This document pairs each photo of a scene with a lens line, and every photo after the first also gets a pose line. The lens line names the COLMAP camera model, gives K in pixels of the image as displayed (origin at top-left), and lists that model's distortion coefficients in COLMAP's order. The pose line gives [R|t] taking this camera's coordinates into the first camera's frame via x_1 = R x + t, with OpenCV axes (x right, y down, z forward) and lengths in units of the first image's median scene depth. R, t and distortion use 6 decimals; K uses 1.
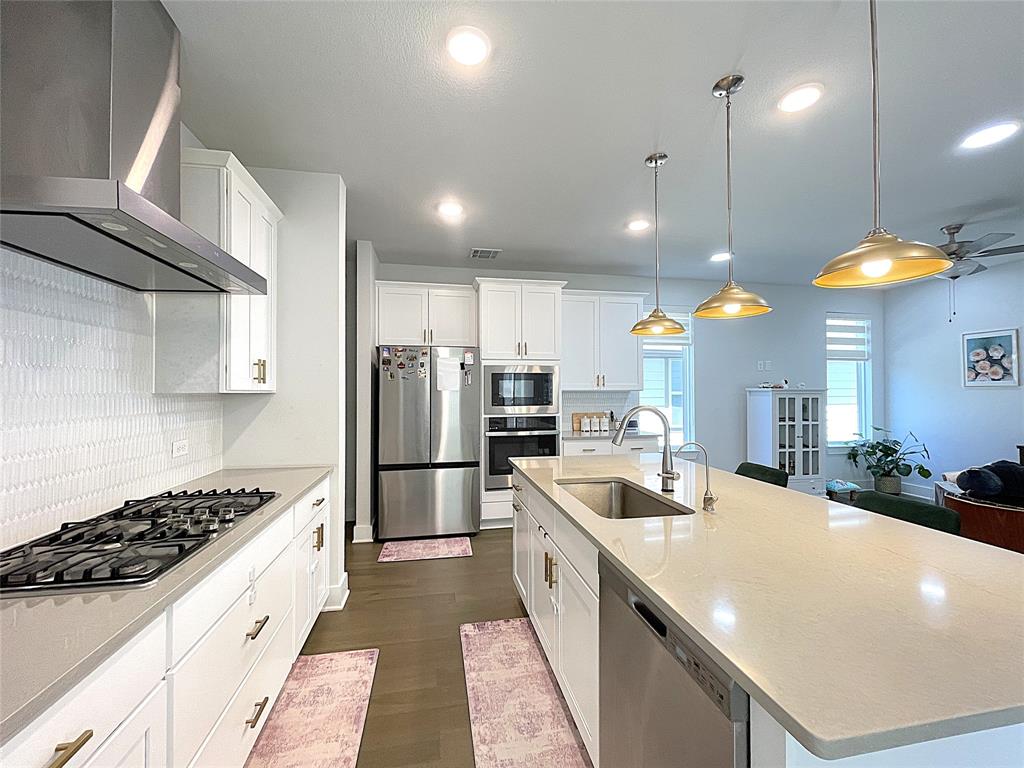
lens RADIAL K [[412.5, 0, 515.8], [0, 412.5, 383.2], [0, 0, 1]] dist [0.005701, -0.001504]
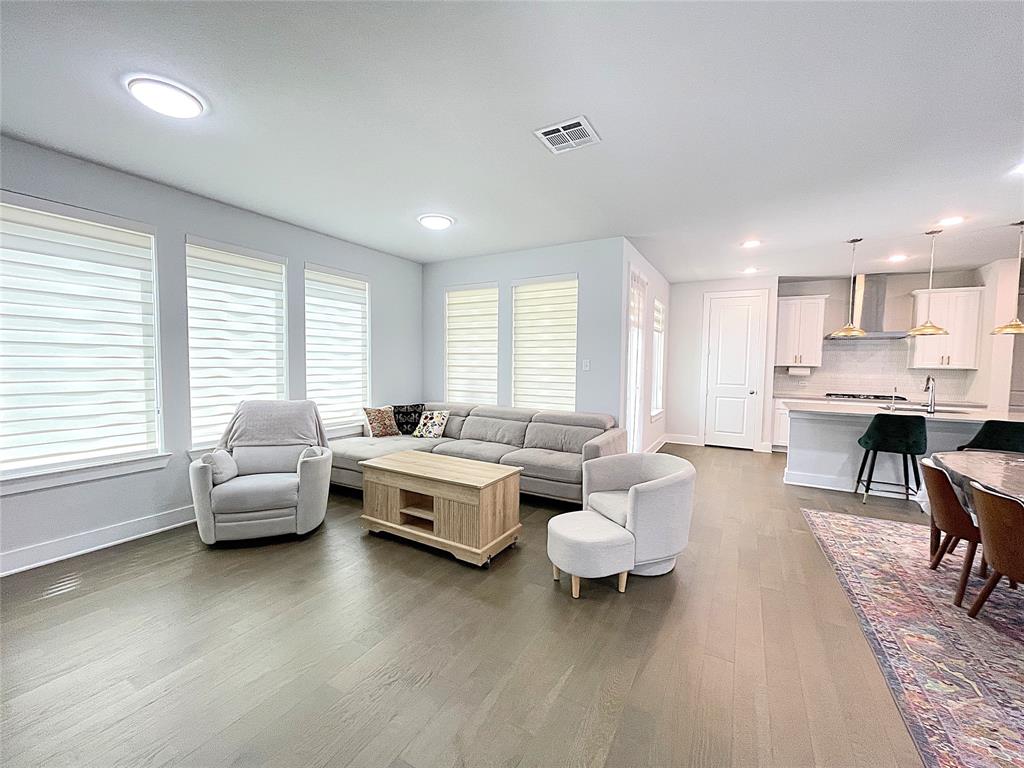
lens RADIAL K [[412.5, 0, 511.0], [0, 412.5, 382.9], [0, 0, 1]] dist [0.005701, -0.001504]
pose [[-0.652539, 0.035944, -0.756902, 1.461040], [0.003224, 0.998997, 0.044661, -0.005328], [0.757748, 0.026703, -0.652001, 0.294222]]
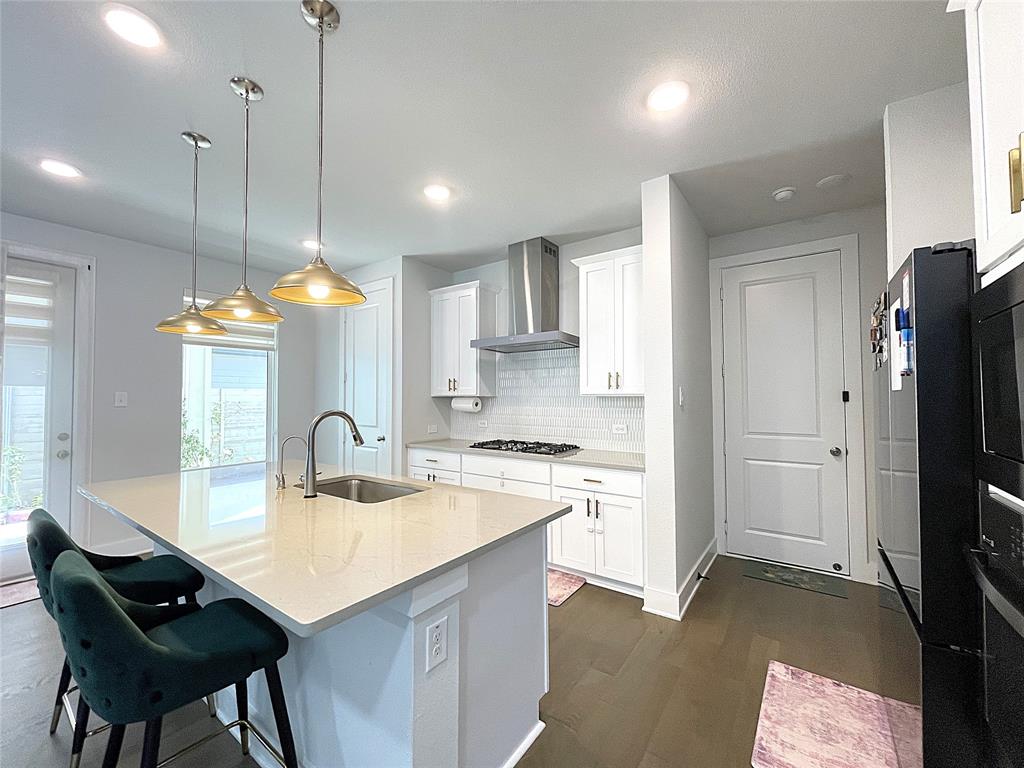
lens RADIAL K [[412.5, 0, 509.1], [0, 412.5, 387.5], [0, 0, 1]] dist [0.005701, -0.001504]
pose [[-0.733941, -0.012268, -0.679102, 0.278542], [0.016032, 0.999245, -0.035378, 0.018573], [0.679024, -0.036853, -0.733190, 0.831932]]
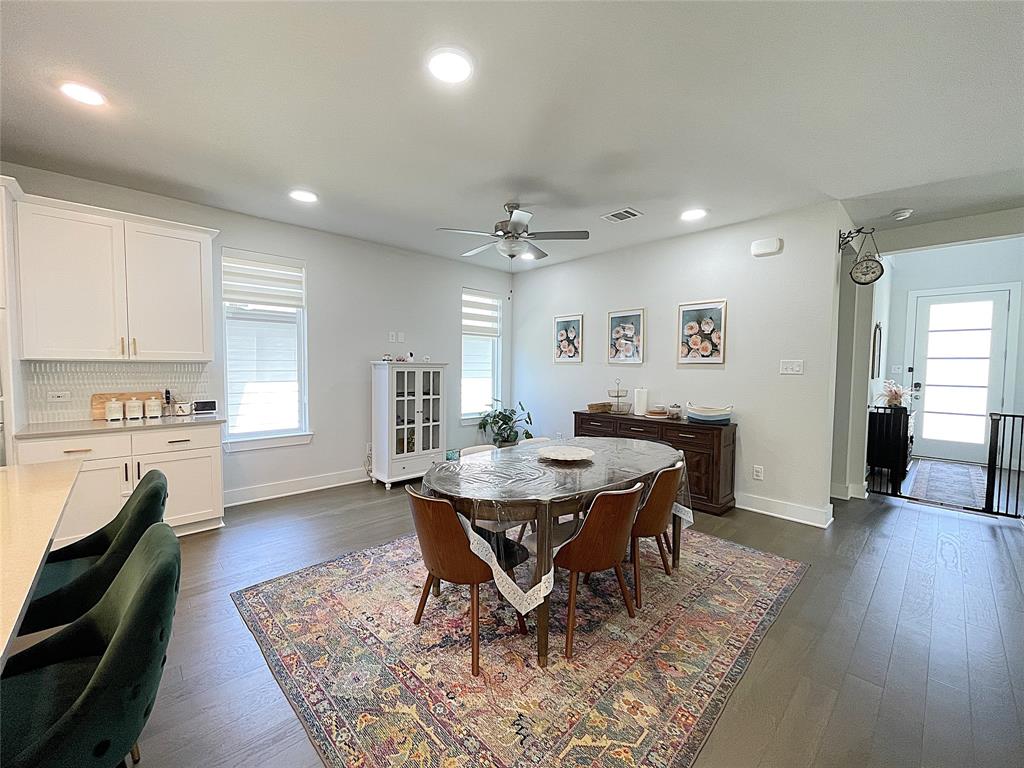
lens RADIAL K [[412.5, 0, 512.0], [0, 412.5, 385.8], [0, 0, 1]] dist [0.005701, -0.001504]
pose [[0.845424, -0.016480, 0.533842, 0.357096], [-0.021978, 0.997604, 0.065603, 0.000843], [-0.533644, -0.067195, 0.843036, 0.075805]]
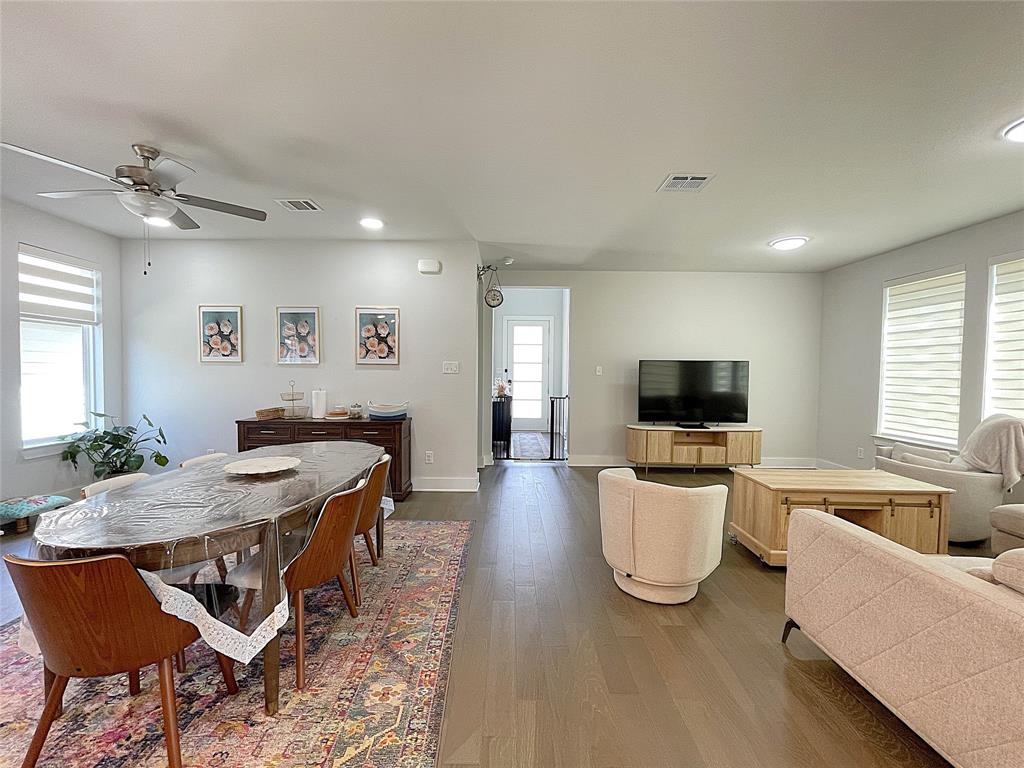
lens RADIAL K [[412.5, 0, 507.7], [0, 412.5, 385.1], [0, 0, 1]] dist [0.005701, -0.001504]
pose [[0.200924, -0.028271, 0.979199, 0.304200], [-0.027971, 0.999010, 0.034582, 0.009014], [-0.979207, -0.034337, 0.199934, 0.129668]]
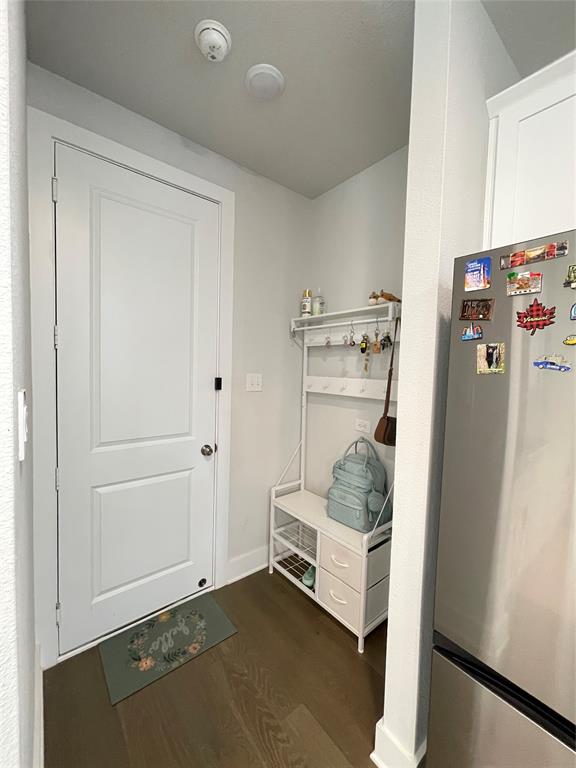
lens RADIAL K [[309.4, 0, 286.4], [0, 309.4, 383.2], [0, 0, 1]] dist [0.005701, -0.001504]
pose [[0.465086, 0.062127, -0.883083, -0.139195], [-0.011213, 0.997868, 0.064297, -0.009532], [0.885195, -0.020002, 0.464791, 0.607835]]
